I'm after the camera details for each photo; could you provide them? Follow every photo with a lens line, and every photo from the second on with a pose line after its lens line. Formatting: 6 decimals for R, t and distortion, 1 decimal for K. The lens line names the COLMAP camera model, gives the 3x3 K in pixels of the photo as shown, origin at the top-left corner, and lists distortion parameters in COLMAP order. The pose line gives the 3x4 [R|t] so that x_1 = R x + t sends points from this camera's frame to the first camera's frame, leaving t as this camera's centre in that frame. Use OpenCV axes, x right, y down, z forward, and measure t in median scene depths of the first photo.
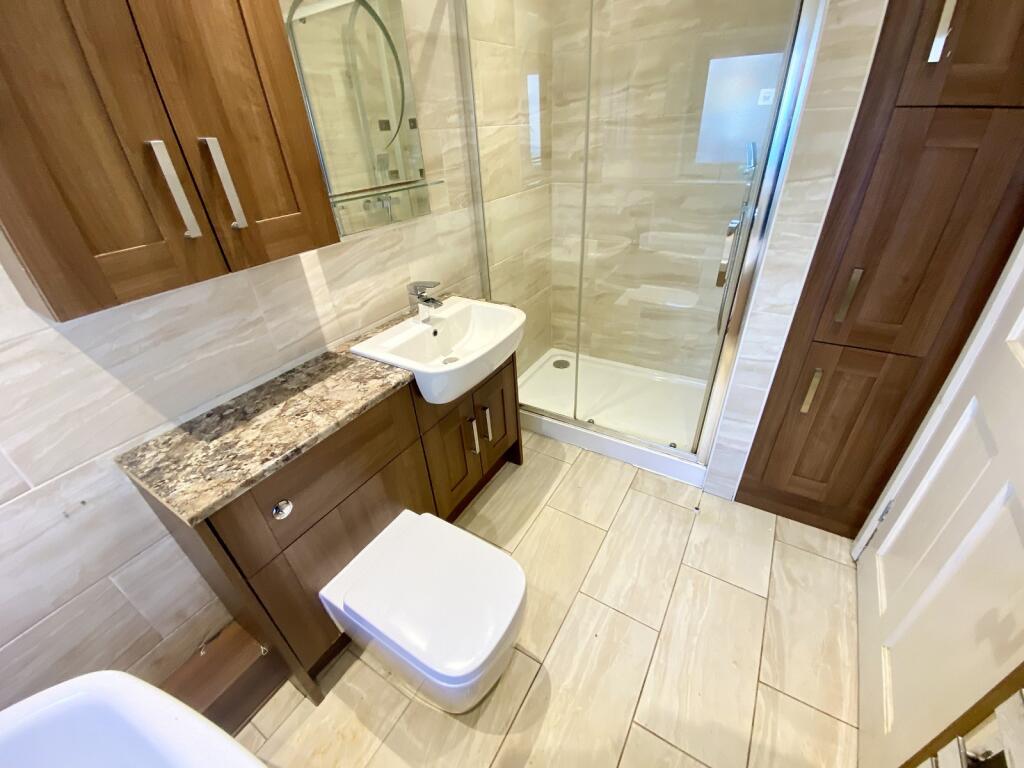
lens RADIAL K [[420.9, 0, 509.1], [0, 420.9, 385.7], [0, 0, 1]] dist [-0.014124, -0.001291]
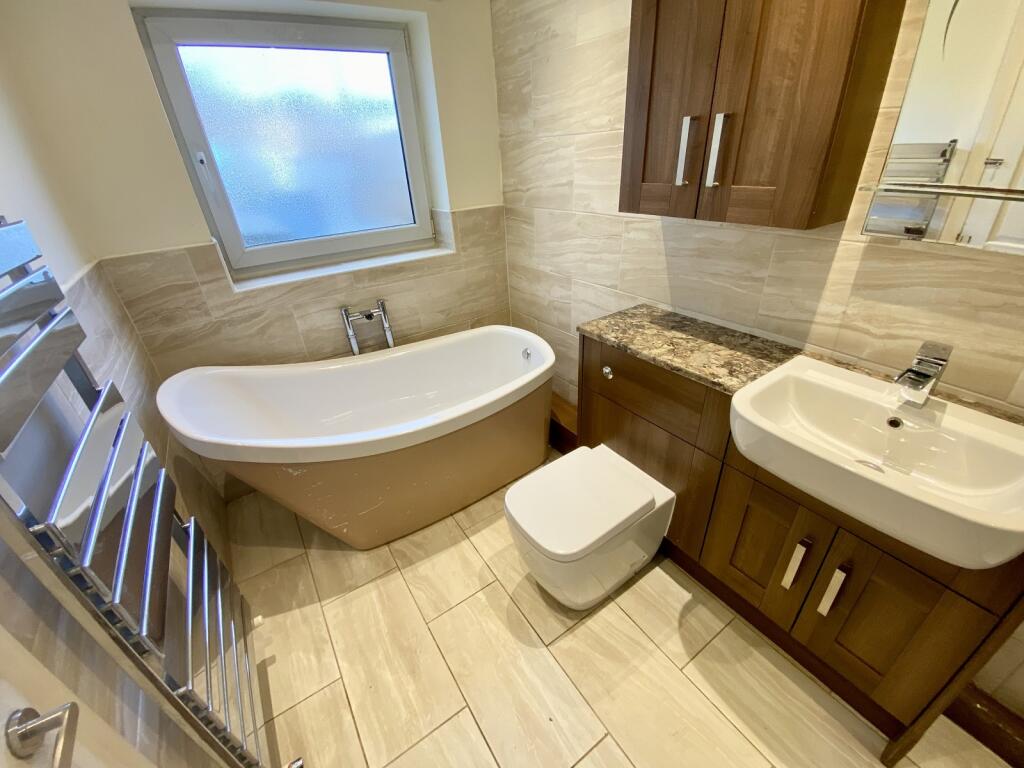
lens RADIAL K [[420.9, 0, 507.1], [0, 420.9, 384.3], [0, 0, 1]] dist [-0.014124, -0.001291]
pose [[-0.411797, 0.505647, -0.758119, 0.642305], [-0.403852, 0.644510, 0.649238, -0.424725], [0.816901, 0.573522, -0.061201, 0.689131]]
